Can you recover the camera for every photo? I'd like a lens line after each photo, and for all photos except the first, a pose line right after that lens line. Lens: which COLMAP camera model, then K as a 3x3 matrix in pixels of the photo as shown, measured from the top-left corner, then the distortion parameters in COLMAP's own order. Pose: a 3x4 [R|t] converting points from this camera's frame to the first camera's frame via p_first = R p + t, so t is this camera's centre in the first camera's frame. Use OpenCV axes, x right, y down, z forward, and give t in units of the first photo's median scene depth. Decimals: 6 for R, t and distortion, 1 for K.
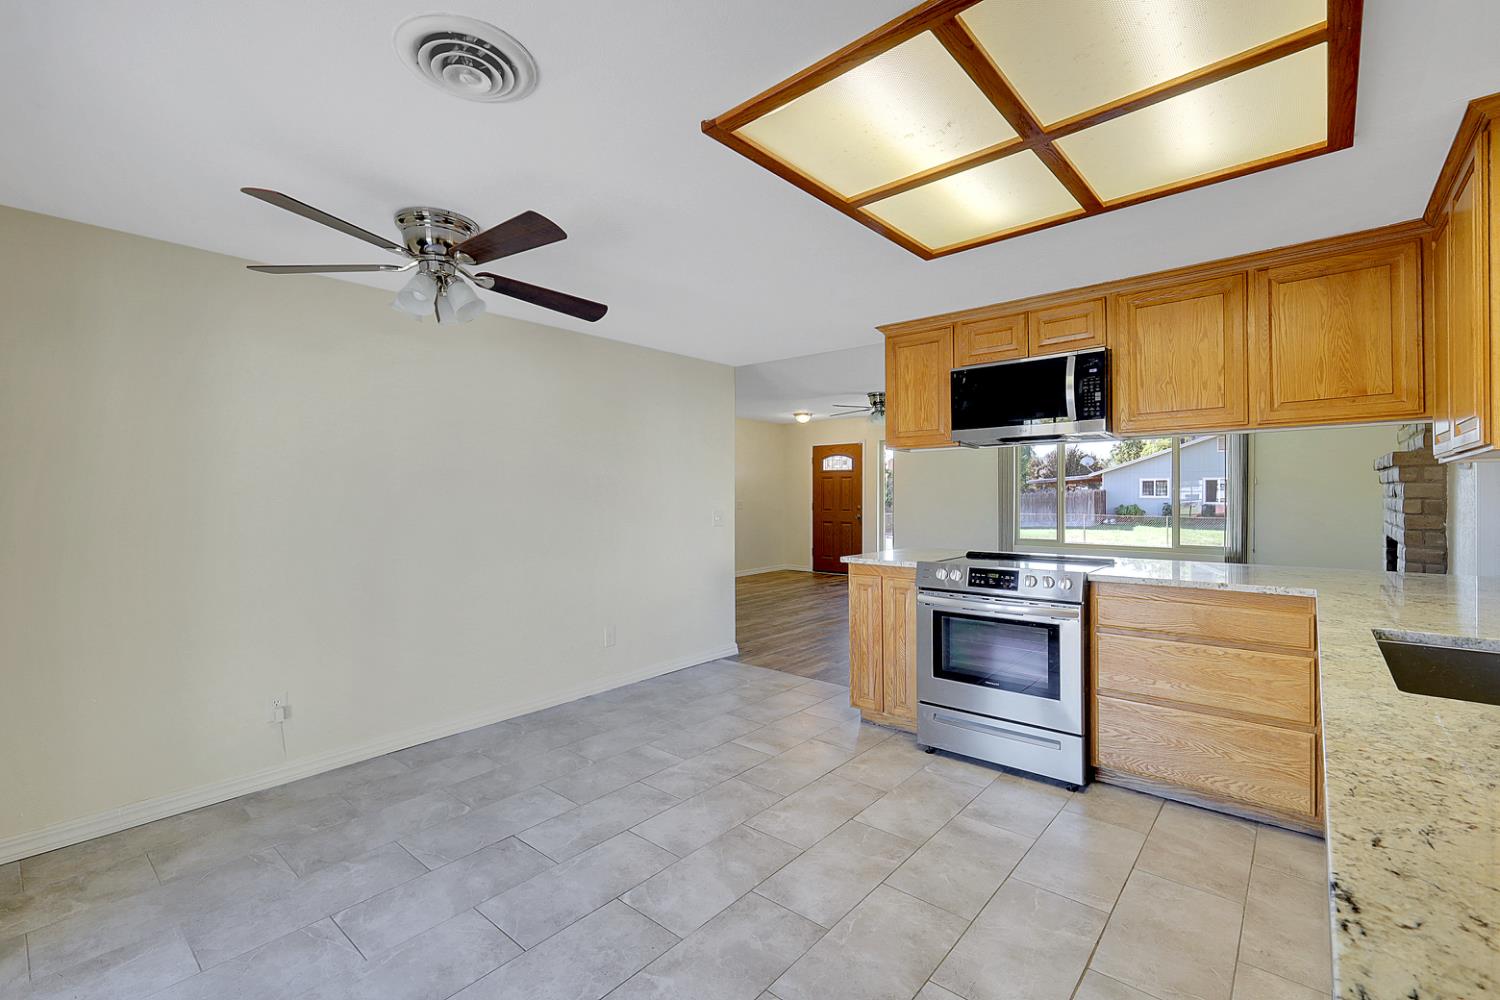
lens RADIAL K [[652.2, 0, 748.4], [0, 652.2, 496.1], [0, 0, 1]] dist [0.003150, -0.000389]
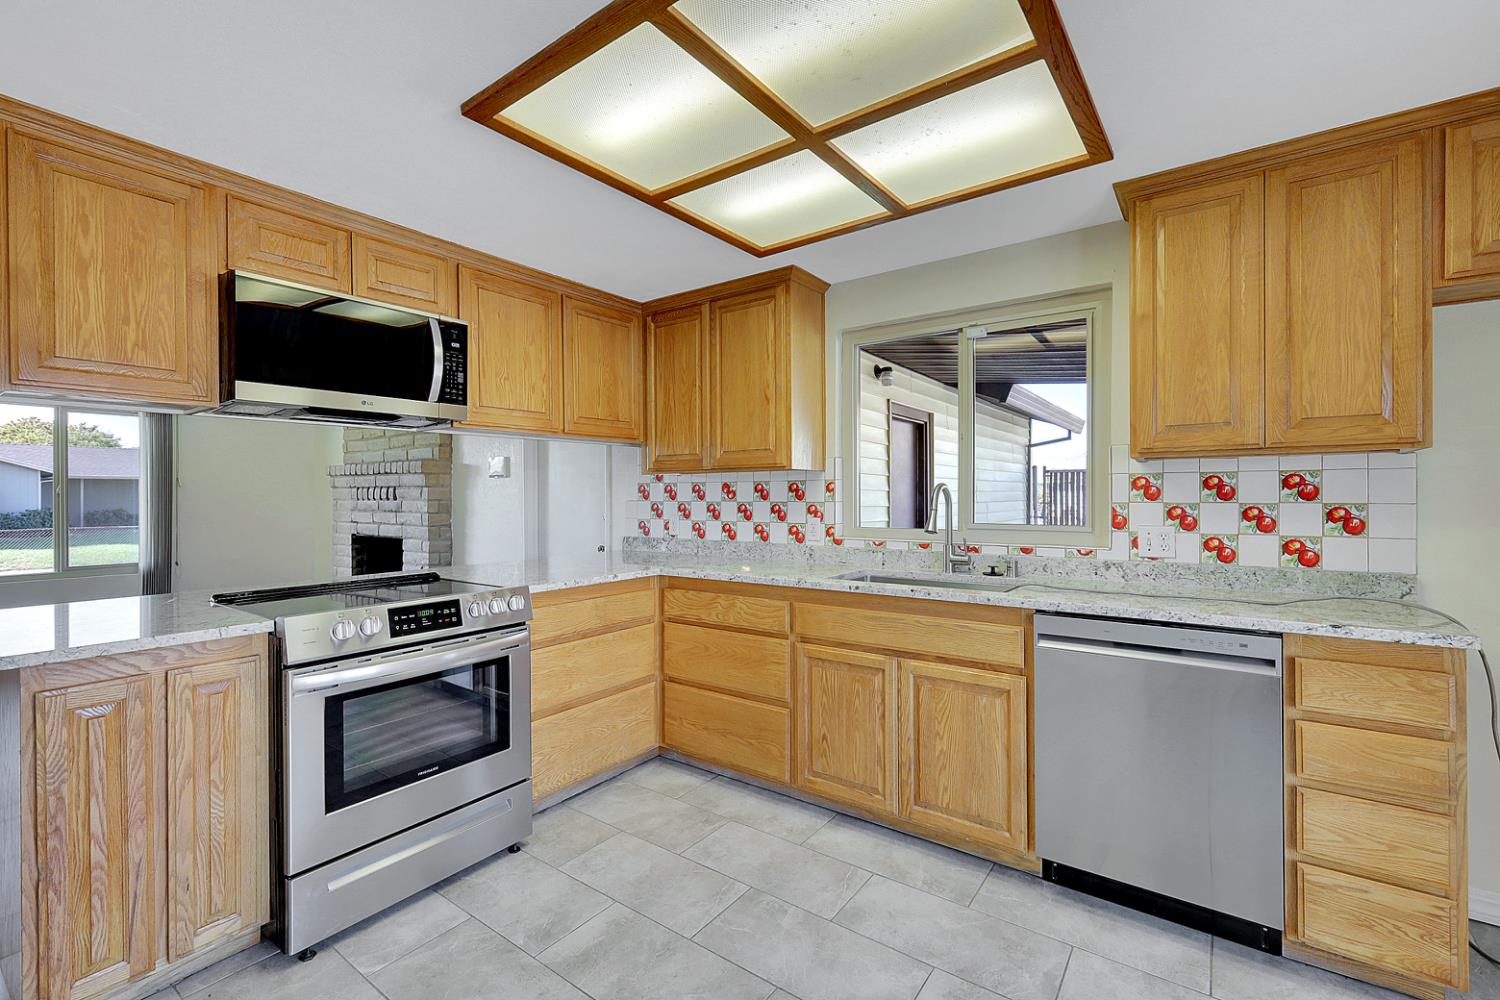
lens RADIAL K [[652.2, 0, 750.0], [0, 652.2, 497.3], [0, 0, 1]] dist [0.003150, -0.000389]
pose [[-0.083686, 0.001431, 0.996491, -0.337725], [0.004527, 0.999989, -0.001056, 0.002858], [-0.996482, 0.004423, -0.083691, 0.723127]]
